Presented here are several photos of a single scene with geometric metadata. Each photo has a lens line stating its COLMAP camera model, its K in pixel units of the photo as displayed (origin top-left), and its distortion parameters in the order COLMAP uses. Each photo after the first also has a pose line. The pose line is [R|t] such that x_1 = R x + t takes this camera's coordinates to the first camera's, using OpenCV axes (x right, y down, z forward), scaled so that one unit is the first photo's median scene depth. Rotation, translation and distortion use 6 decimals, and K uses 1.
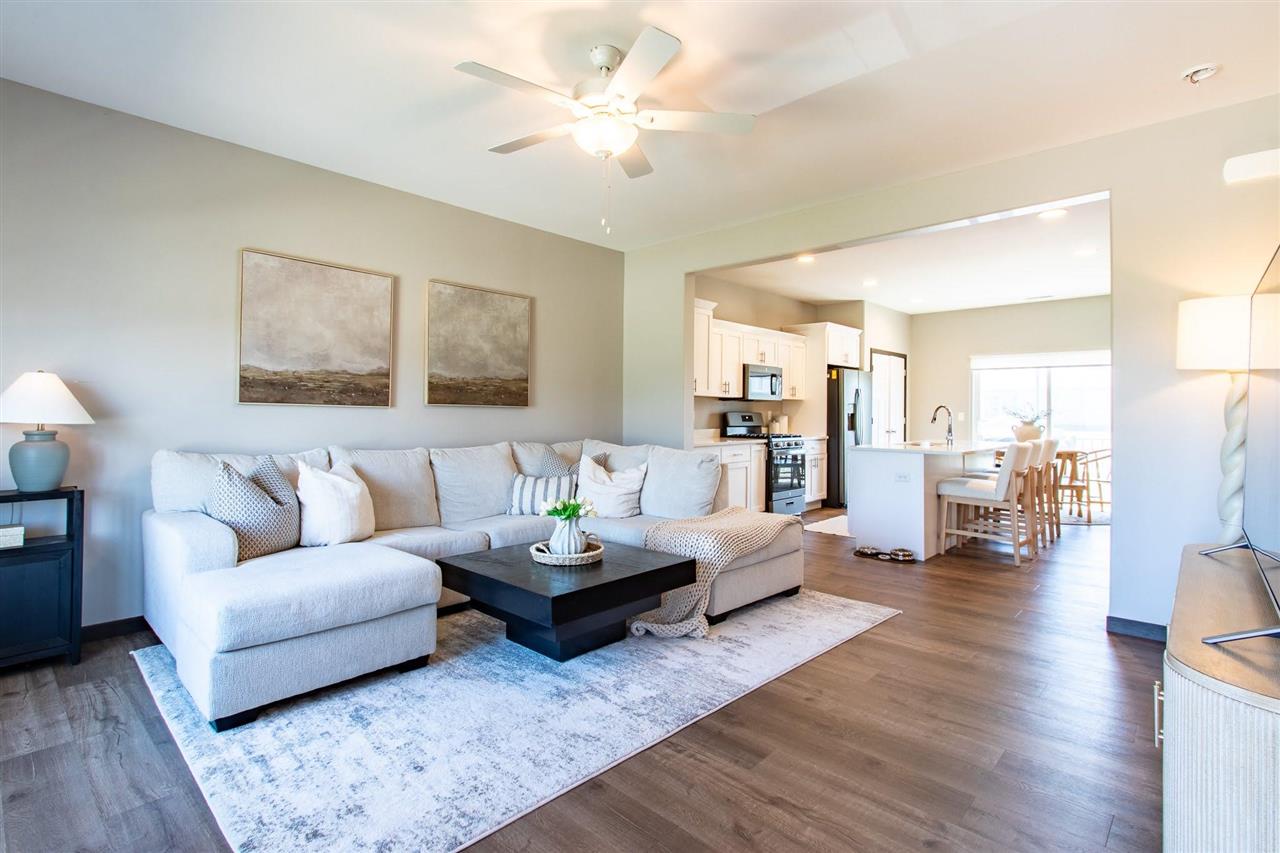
lens RADIAL K [[607.0, 0, 628.1], [0, 607.0, 413.0], [0, 0, 1]] dist [0.003127, 0.000282]
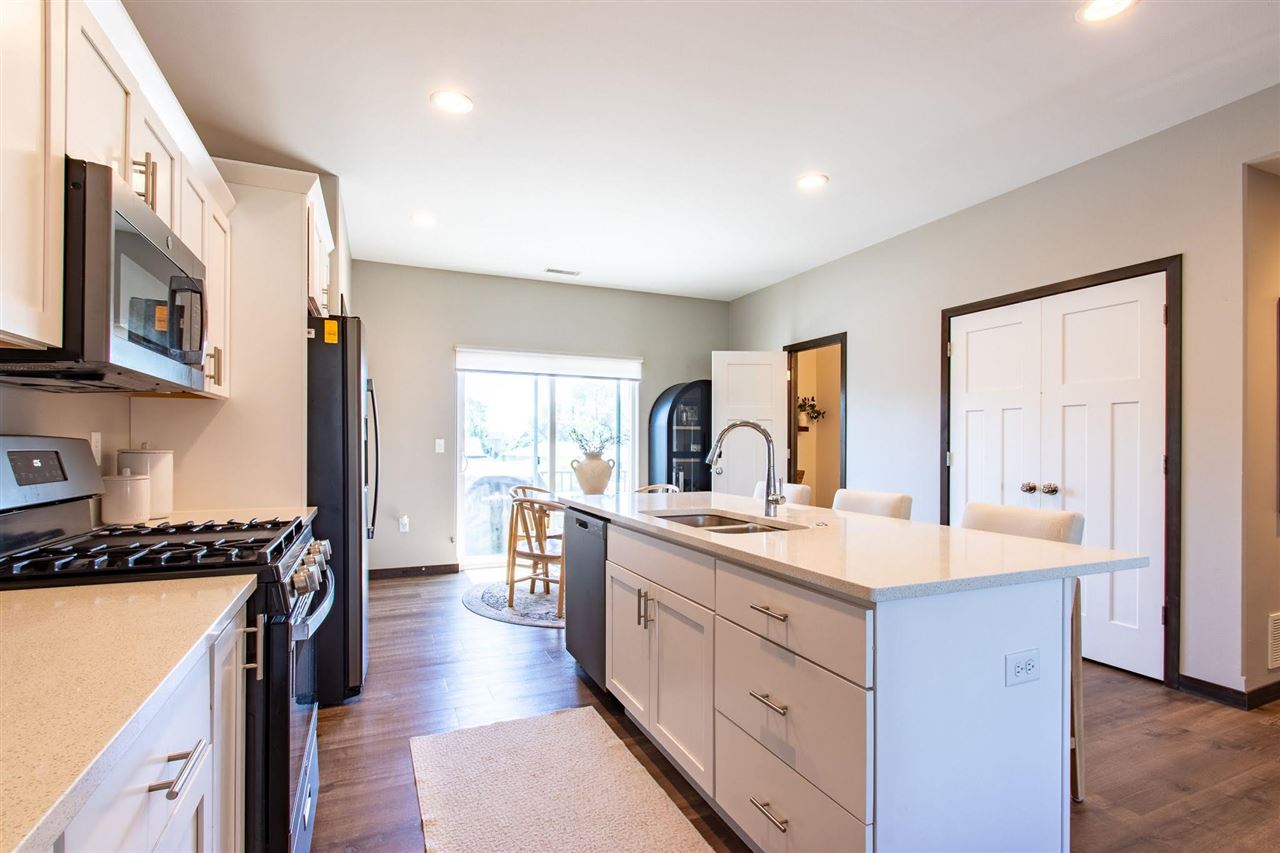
lens RADIAL K [[607.0, 0, 632.8], [0, 607.0, 444.3], [0, 0, 1]] dist [0.003127, 0.000282]
pose [[0.394334, -0.005970, 0.918948, 0.096547], [-0.000210, 0.999978, 0.006586, 0.000299], [-0.918967, -0.002790, 0.394324, 0.816786]]
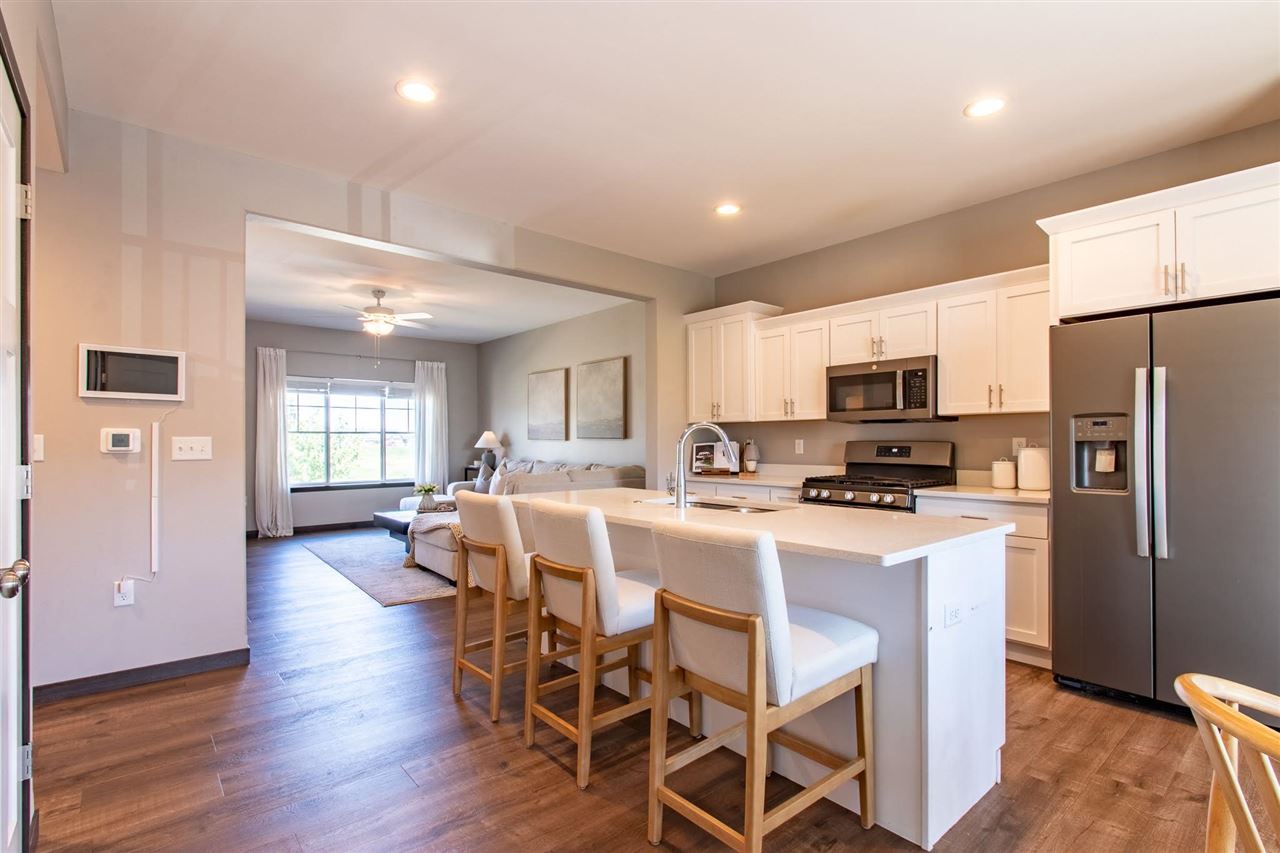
lens RADIAL K [[607.0, 0, 644.0], [0, 607.0, 439.8], [0, 0, 1]] dist [0.003127, 0.000282]
pose [[-0.098547, -0.013479, -0.995041, 0.884166], [-0.003553, 0.999907, -0.013193, 0.006646], [0.995126, 0.002235, -0.098585, 0.898618]]
